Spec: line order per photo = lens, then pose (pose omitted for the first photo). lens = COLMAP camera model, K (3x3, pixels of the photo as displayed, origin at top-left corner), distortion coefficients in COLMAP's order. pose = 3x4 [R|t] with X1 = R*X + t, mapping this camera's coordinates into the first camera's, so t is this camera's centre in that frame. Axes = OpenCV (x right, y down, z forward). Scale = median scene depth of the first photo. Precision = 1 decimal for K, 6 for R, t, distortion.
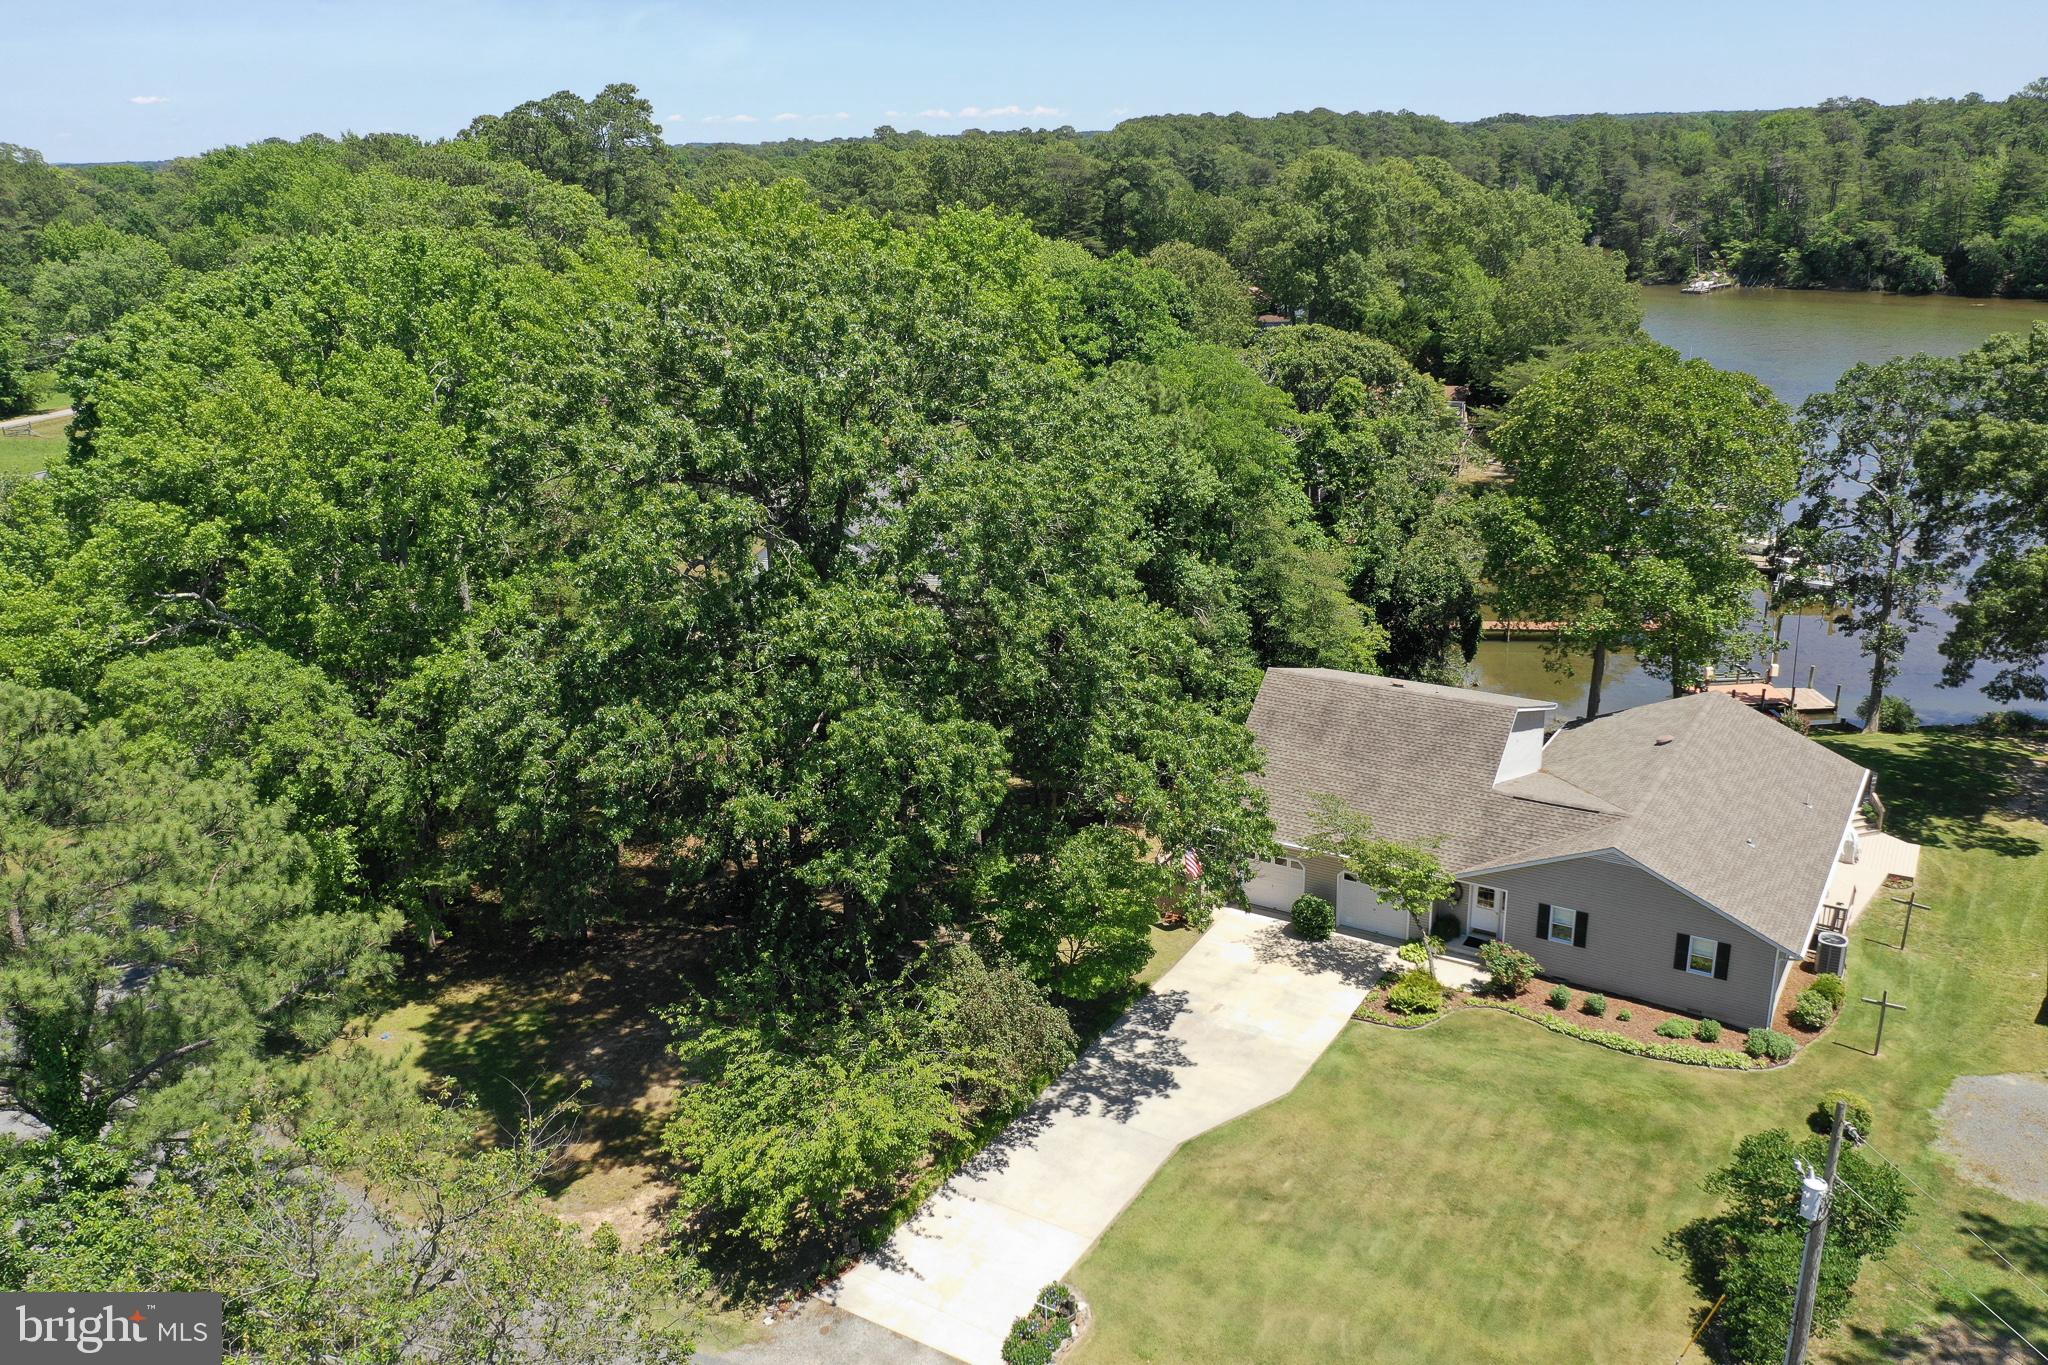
lens RADIAL K [[1627.0, 0, 1028.8], [0, 1627.0, 677.2], [0, 0, 1]] dist [-0.003906, 0.003959]
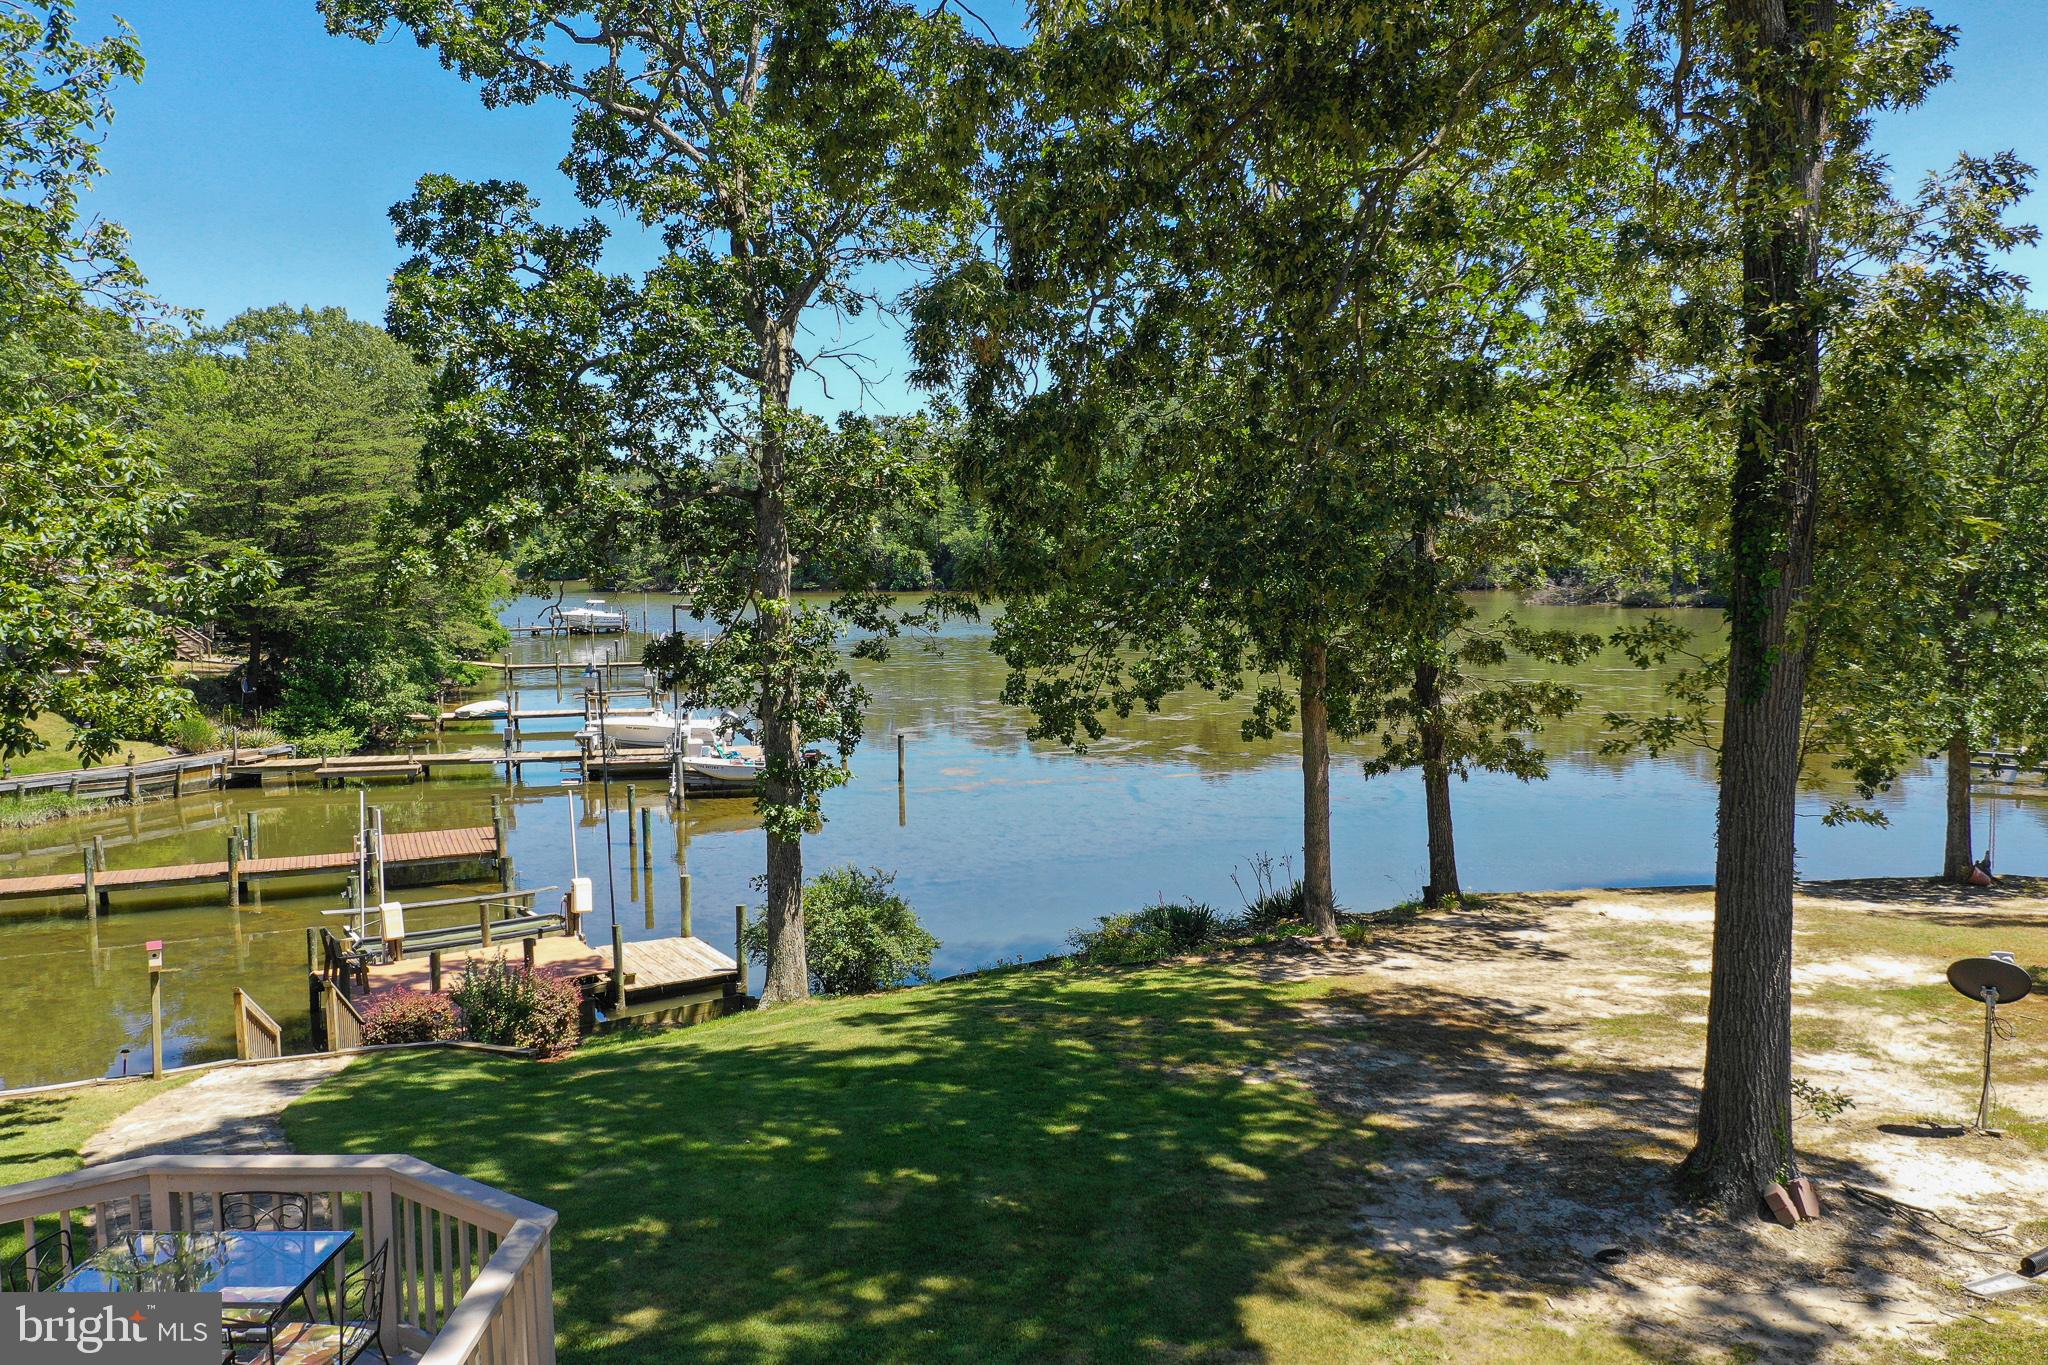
lens RADIAL K [[1627.0, 0, 1021.5], [0, 1627.0, 686.4], [0, 0, 1]] dist [-0.003906, 0.003959]
pose [[0.853379, -0.034311, 0.520161, 0.626887], [0.156616, 0.968609, -0.193052, 0.064952], [-0.497209, 0.246212, 0.831964, 1.121600]]
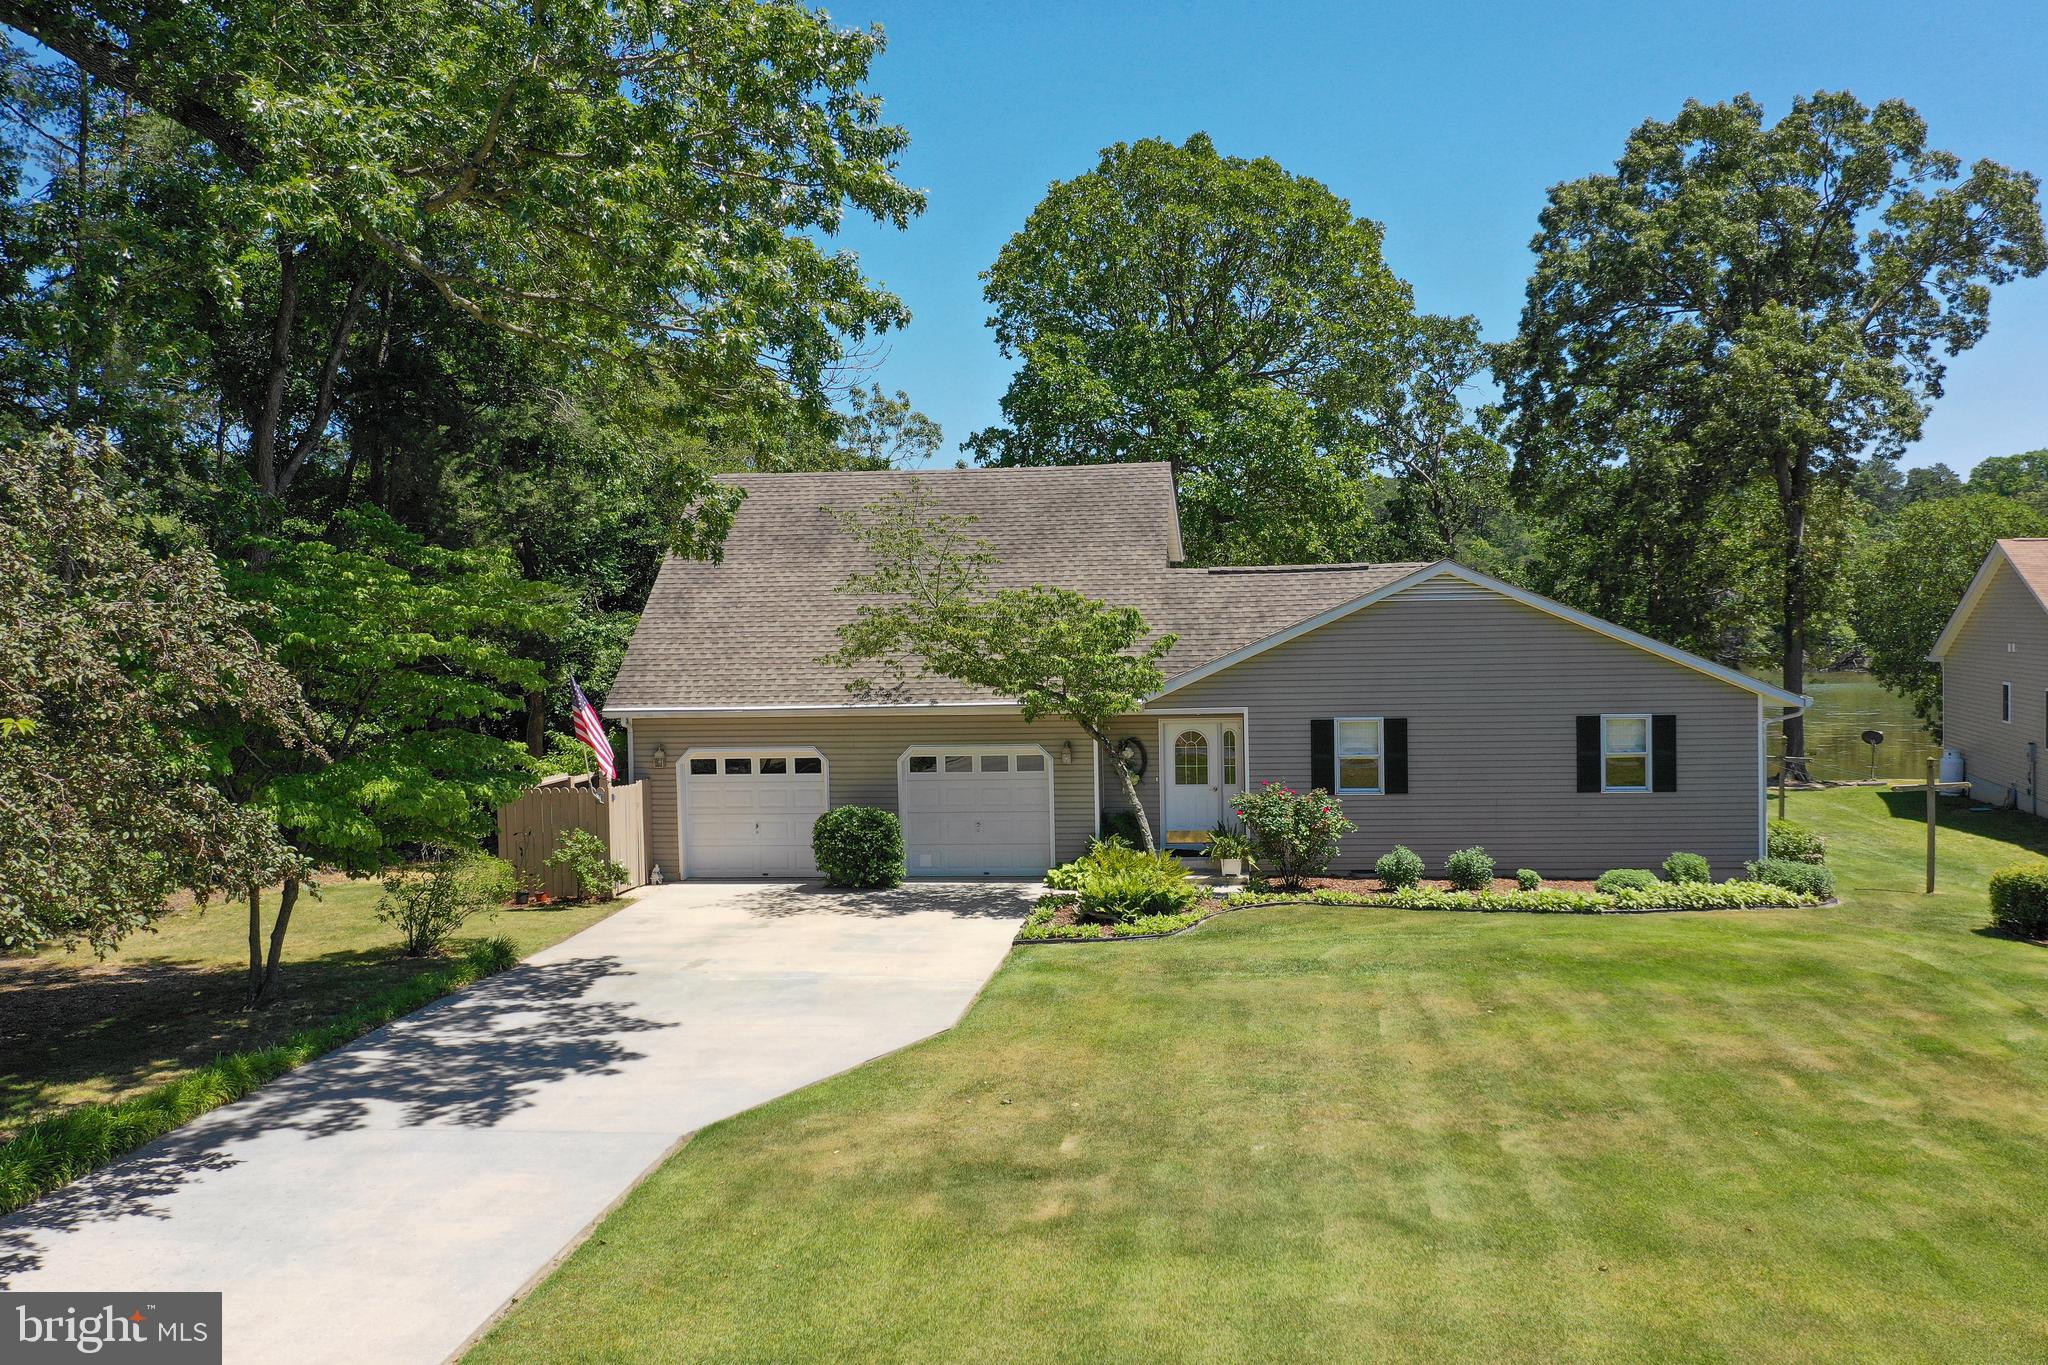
lens RADIAL K [[1685.2, 0, 1079.4], [0, 1685.2, 707.0], [0, 0, 1]] dist [-0.028144, -0.004761]
pose [[0.898334, -0.010514, 0.439186, 0.018982], [0.134376, 0.958374, -0.251918, 0.263209], [-0.418256, 0.285323, 0.862353, 0.589116]]
